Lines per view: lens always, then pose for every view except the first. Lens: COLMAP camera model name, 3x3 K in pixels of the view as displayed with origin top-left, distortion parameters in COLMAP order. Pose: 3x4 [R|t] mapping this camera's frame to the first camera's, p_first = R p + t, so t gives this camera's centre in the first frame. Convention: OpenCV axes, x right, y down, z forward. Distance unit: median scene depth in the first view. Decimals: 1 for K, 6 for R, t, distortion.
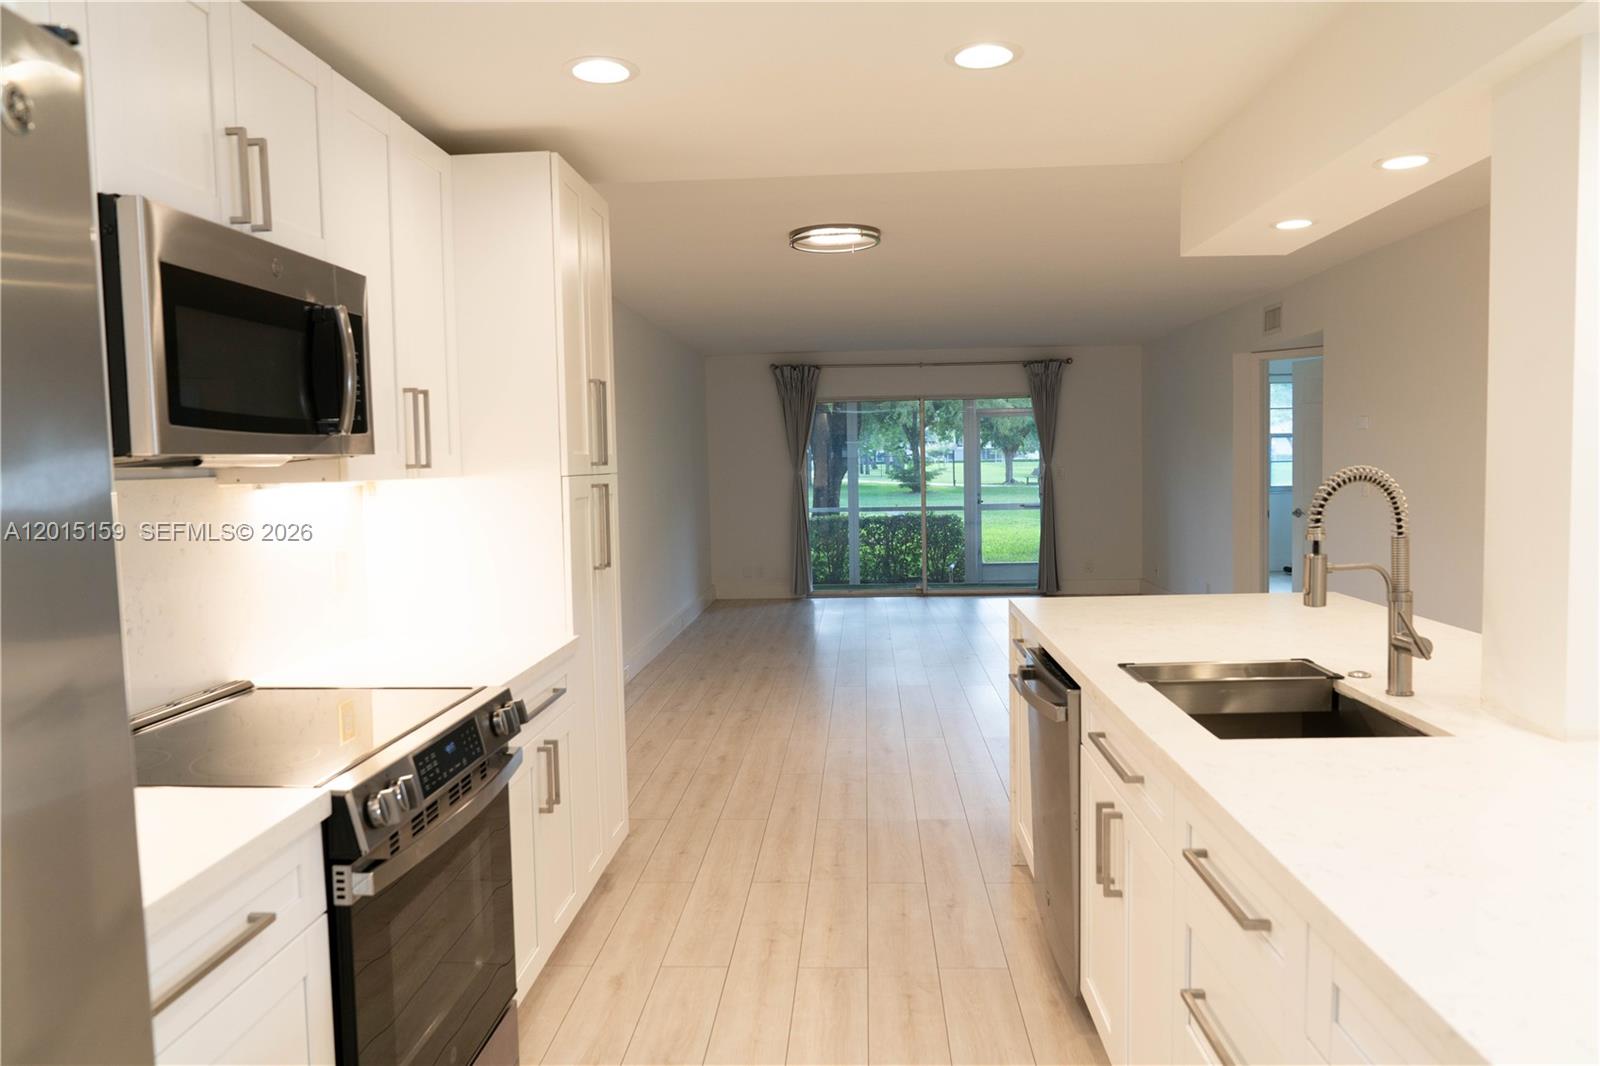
lens RADIAL K [[1073.4, 0, 800.0], [0, 1073.4, 533.0], [0, 0, 1]] dist [-0.032838, 0.023965]
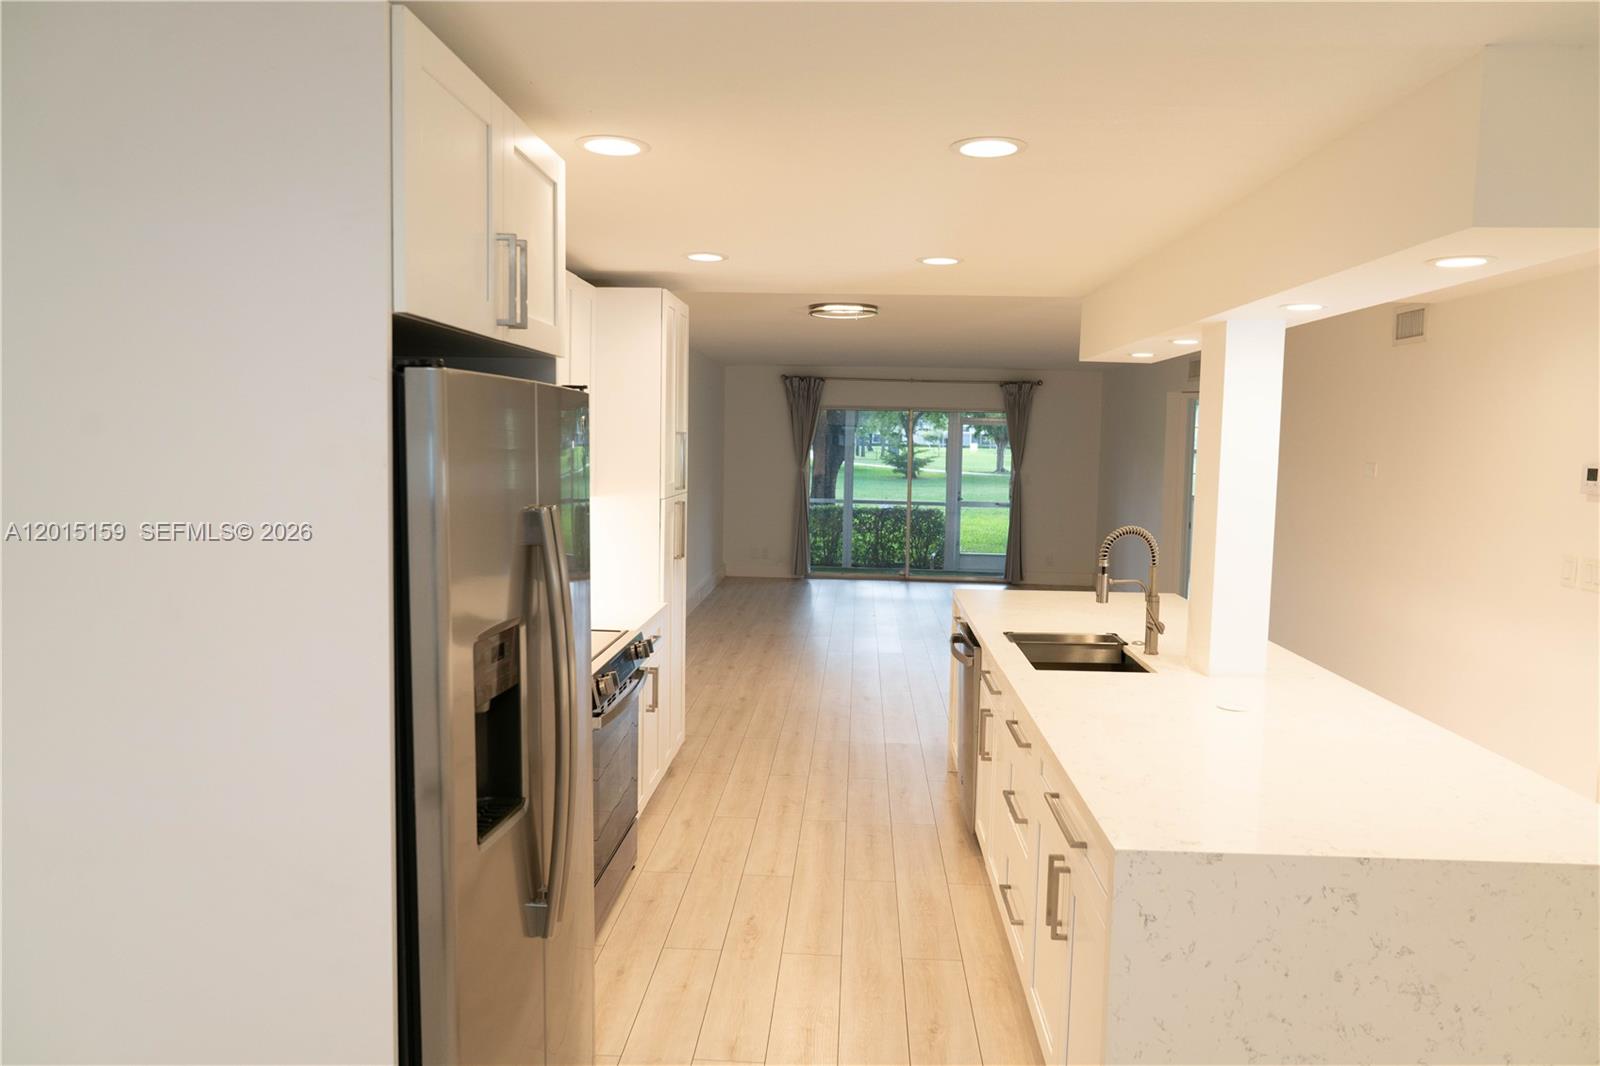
lens RADIAL K [[1073.4, 0, 800.0], [0, 1073.4, 533.0], [0, 0, 1]] dist [-0.032838, 0.023965]
pose [[0.999165, 0.040207, 0.007201, -0.018720], [-0.040355, 0.998949, 0.021721, -0.026827], [-0.006320, -0.021994, 0.999738, -0.318978]]
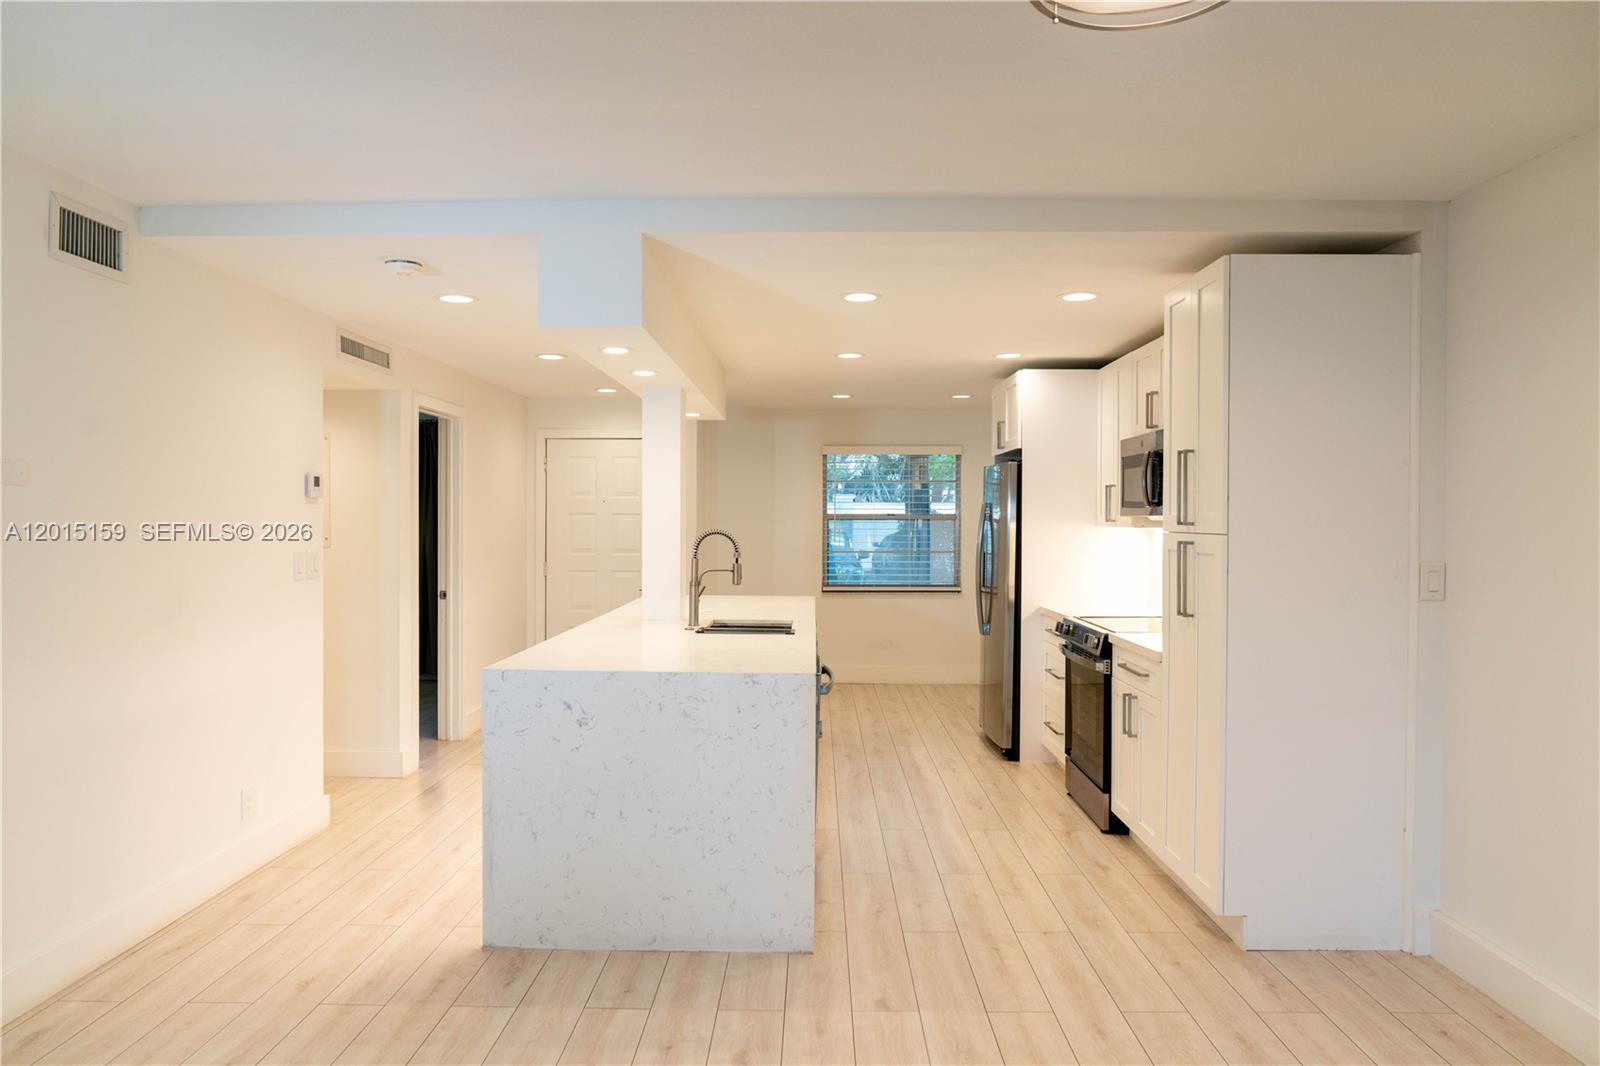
lens RADIAL K [[1073.4, 0, 800.0], [0, 1073.4, 533.0], [0, 0, 1]] dist [-0.032838, 0.023965]
pose [[-0.998837, 0.017529, -0.044910, 0.174896], [0.013750, 0.996446, 0.083106, -0.099614], [0.046207, 0.082392, -0.995528, 1.360200]]
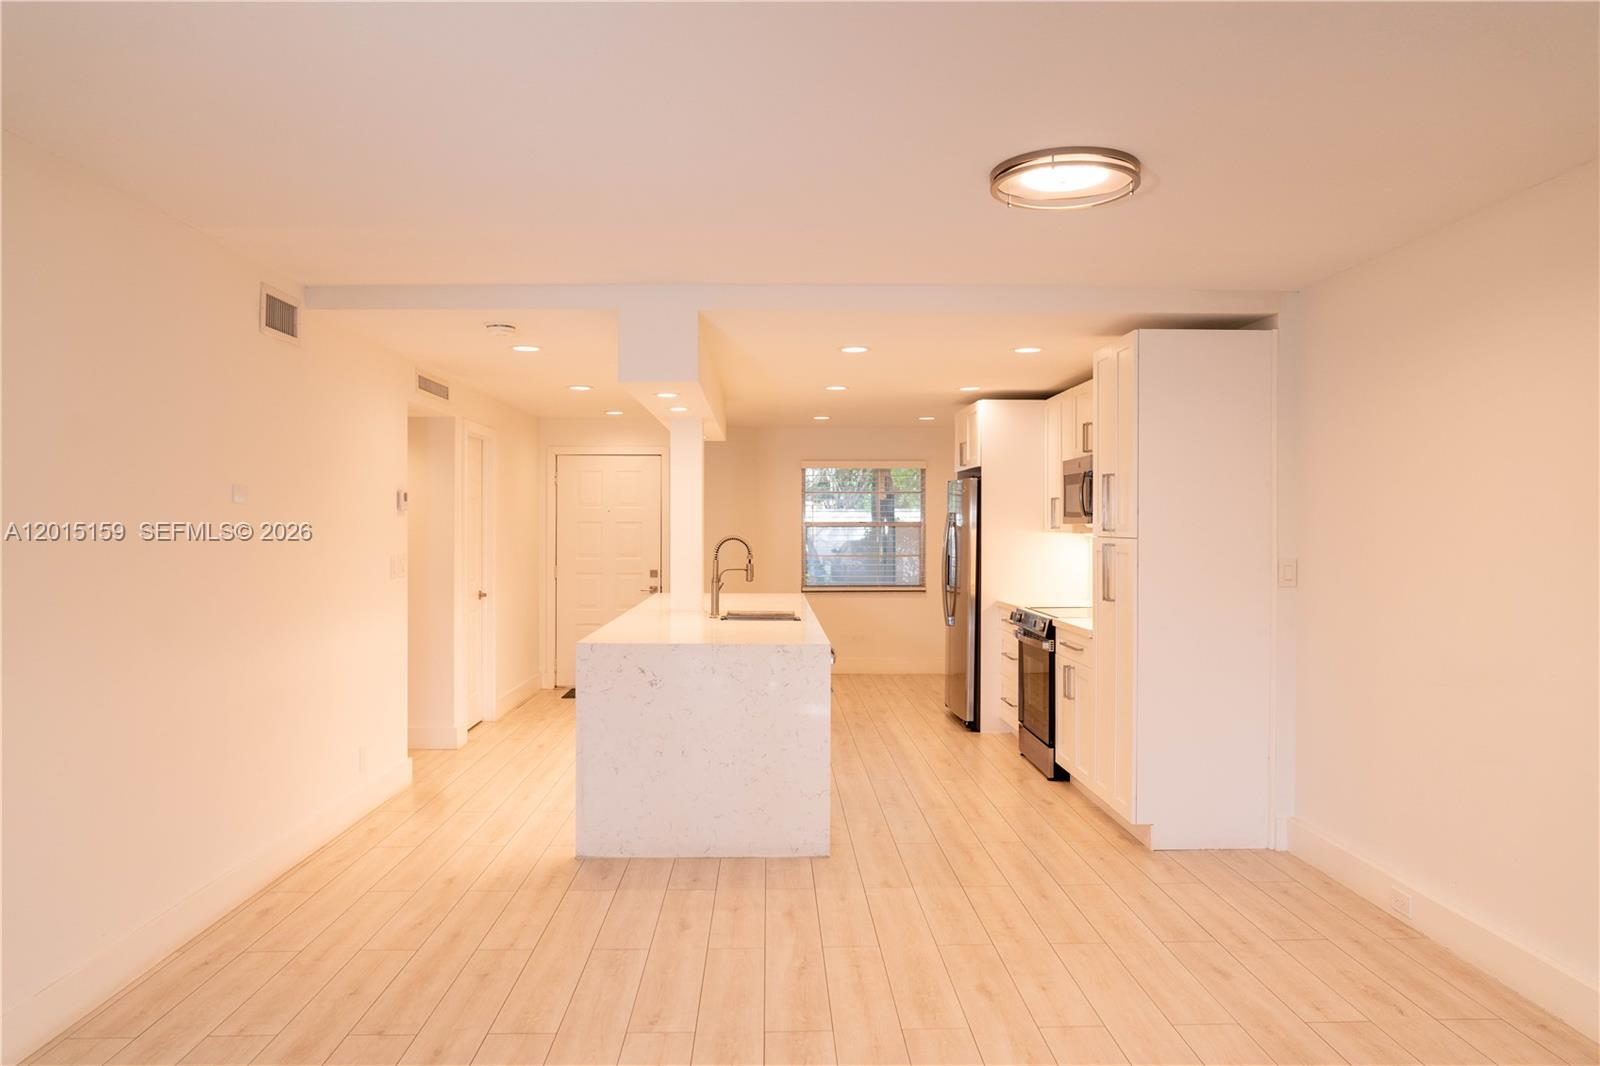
lens RADIAL K [[1092.8, 0, 800.0], [0, 1092.8, 533.0], [0, 0, 1]] dist [-0.022002, 0.001018]
pose [[-0.995778, 0.019851, -0.089617, 0.241027], [0.012882, 0.996895, 0.077687, -0.118607], [0.090881, 0.076204, -0.992942, 1.588520]]
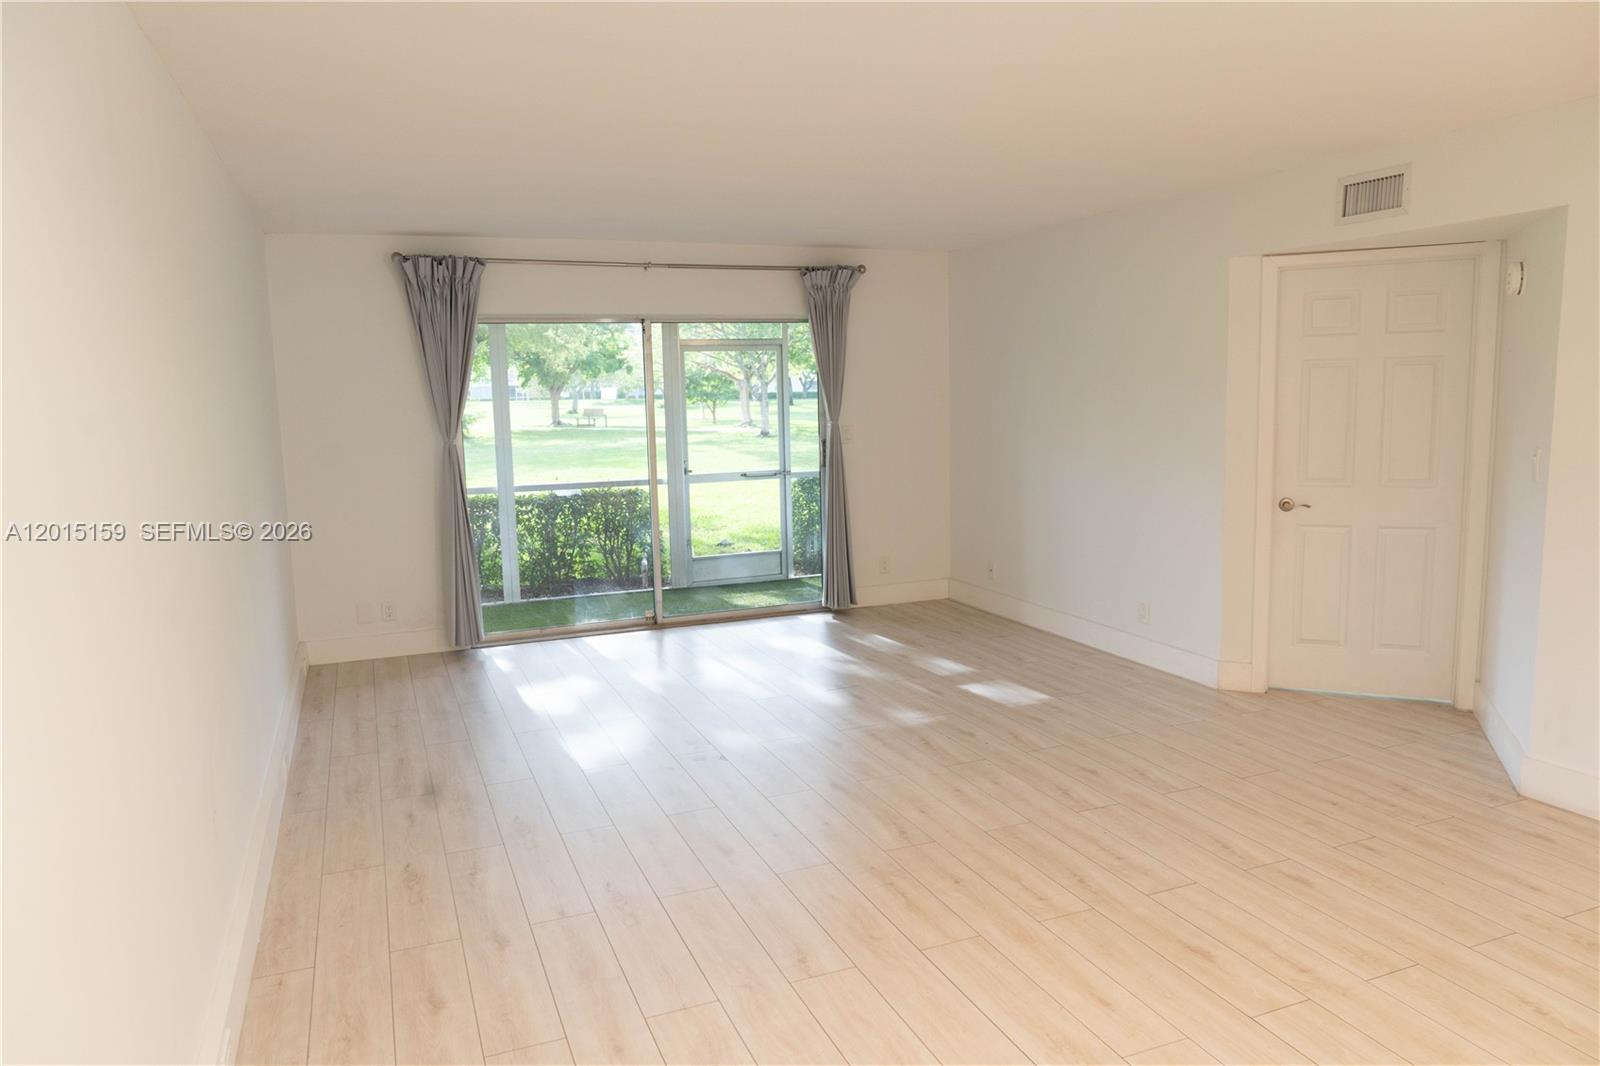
lens RADIAL K [[1073.4, 0, 800.0], [0, 1073.4, 533.0], [0, 0, 1]] dist [-0.032838, 0.023965]
pose [[0.901283, -0.057673, 0.429374, -0.172234], [0.032598, 0.997318, 0.065535, -0.078371], [-0.432002, -0.045069, 0.900746, 0.785849]]
